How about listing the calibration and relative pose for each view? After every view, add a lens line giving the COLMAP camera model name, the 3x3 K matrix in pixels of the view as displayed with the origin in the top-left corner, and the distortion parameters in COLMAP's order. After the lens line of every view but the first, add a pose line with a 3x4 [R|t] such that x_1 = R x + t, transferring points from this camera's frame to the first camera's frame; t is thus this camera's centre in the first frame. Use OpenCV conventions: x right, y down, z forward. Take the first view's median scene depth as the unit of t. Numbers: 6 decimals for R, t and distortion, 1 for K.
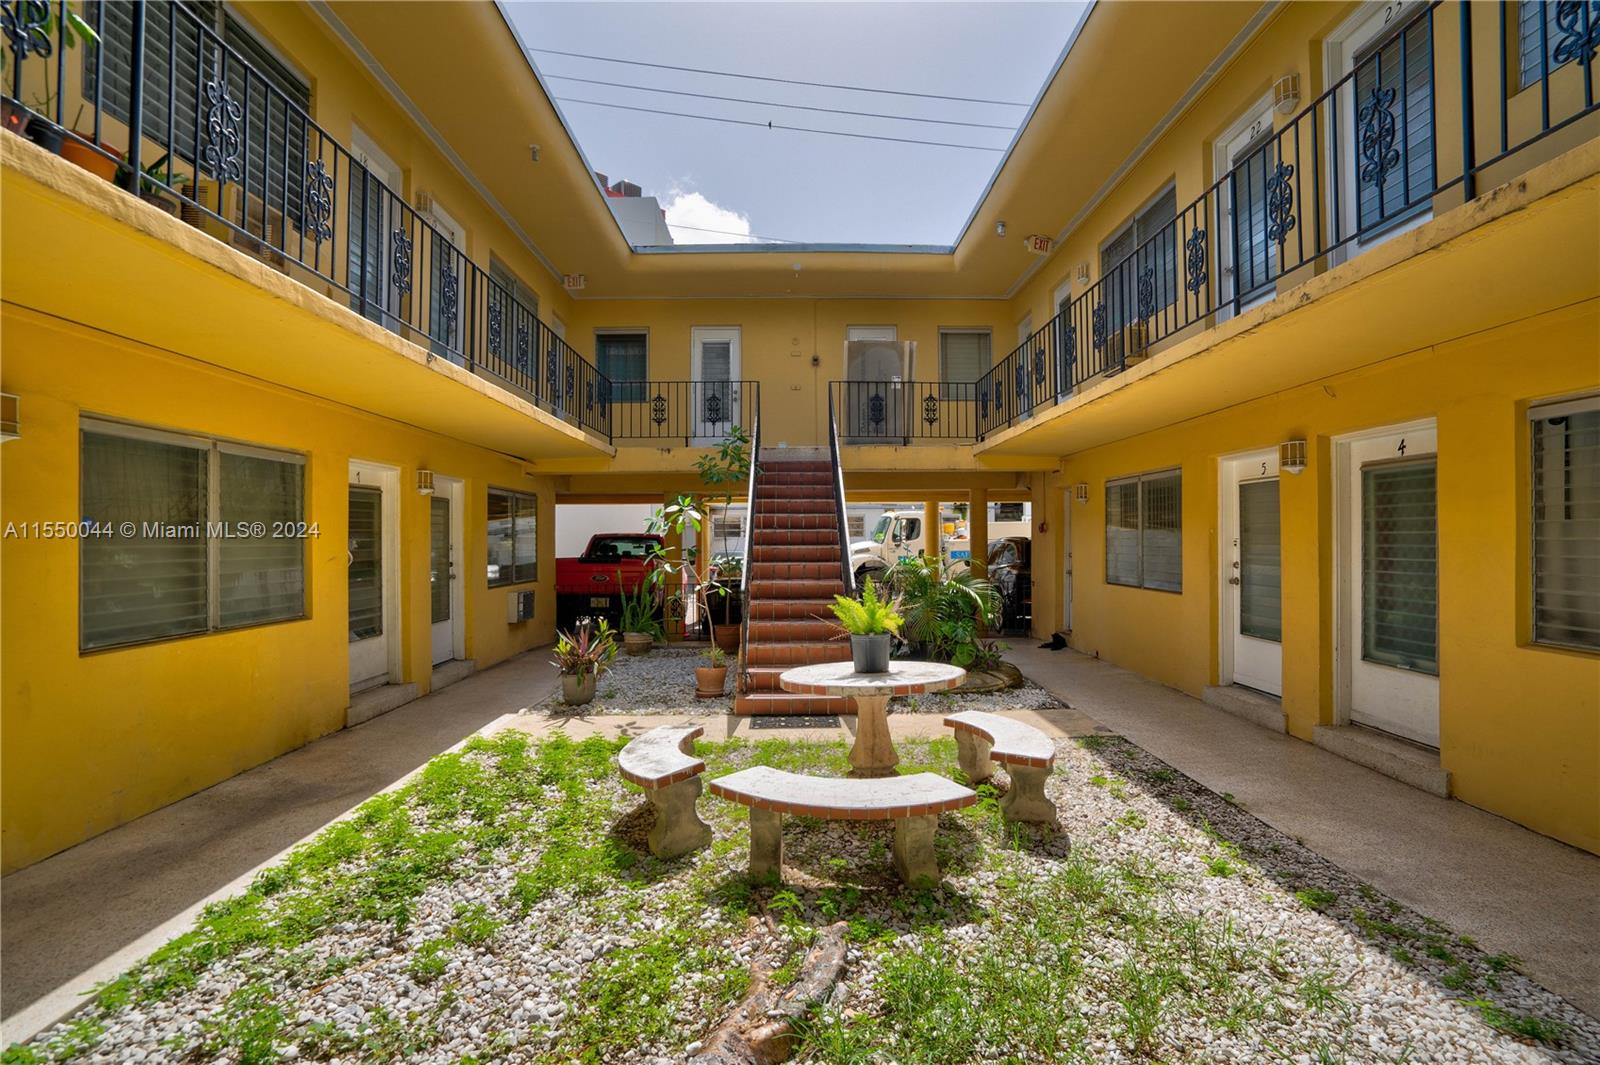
lens RADIAL K [[731.7, 0, 798.0], [0, 731.7, 530.0], [0, 0, 1]] dist [-0.001999, 0.000095]
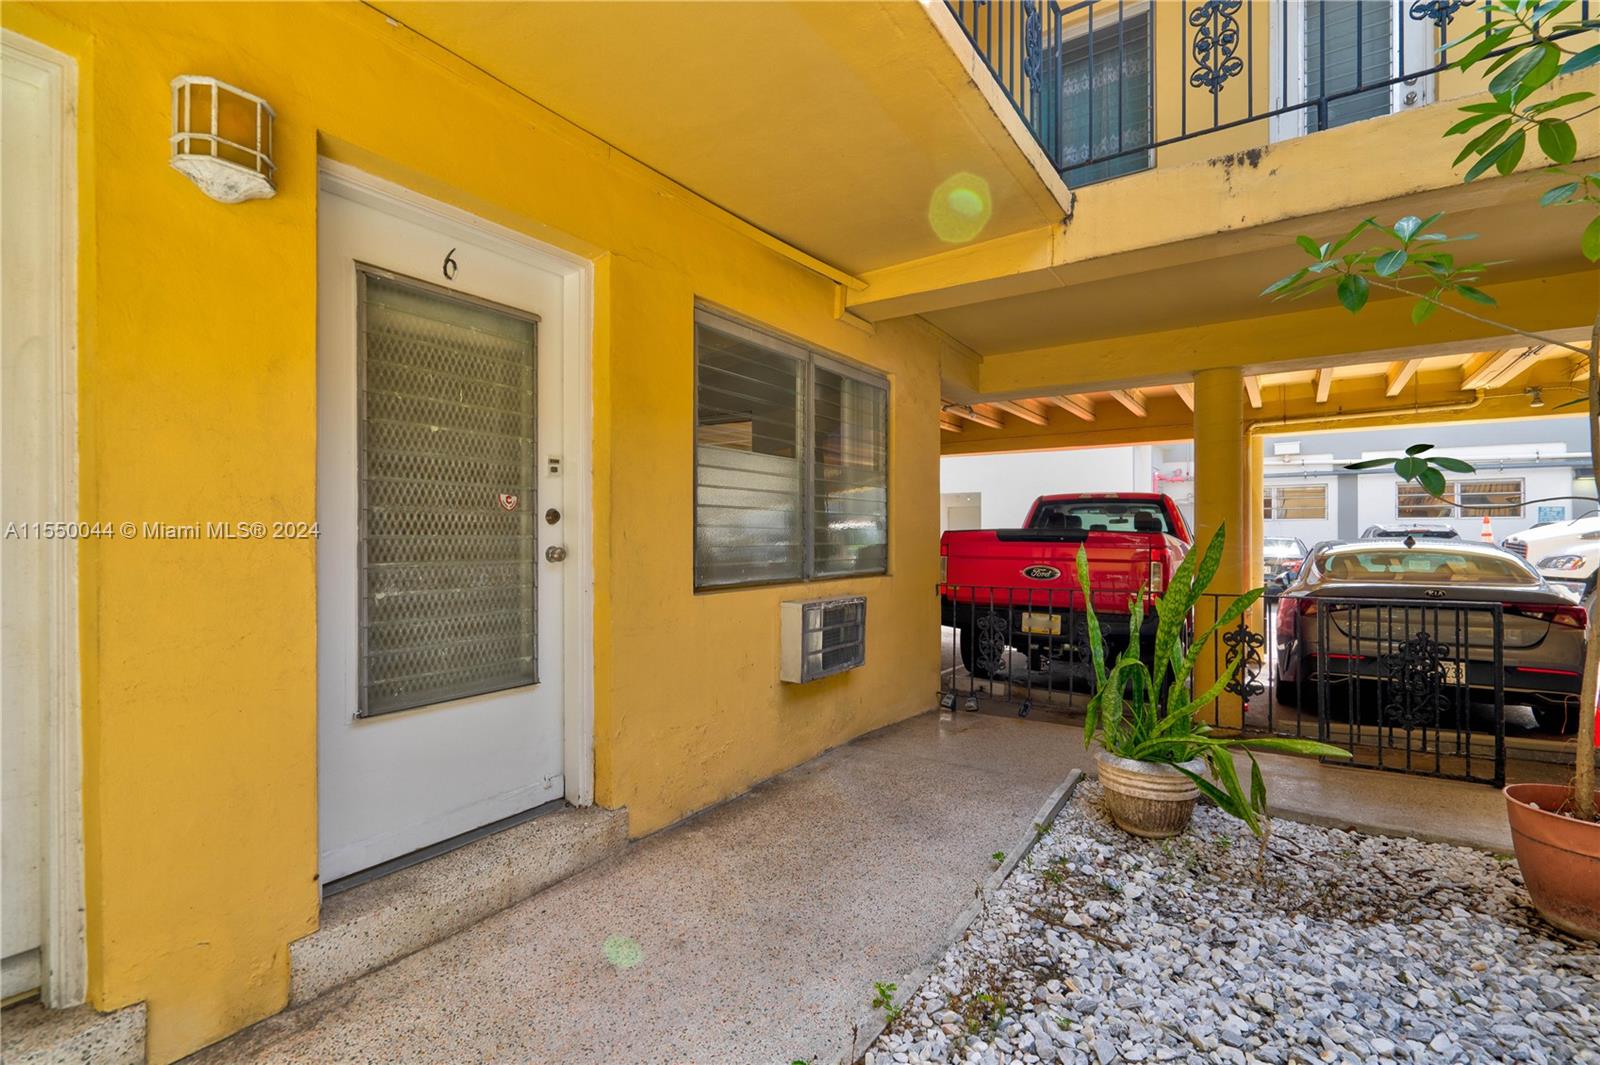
lens RADIAL K [[731.7, 0, 798.7], [0, 731.7, 534.3], [0, 0, 1]] dist [-0.001999, 0.000095]
pose [[0.818014, 0.005521, -0.575172, -0.155516], [0.004918, 0.999850, 0.016590, 0.040697], [0.575178, -0.016400, 0.817864, 0.642225]]
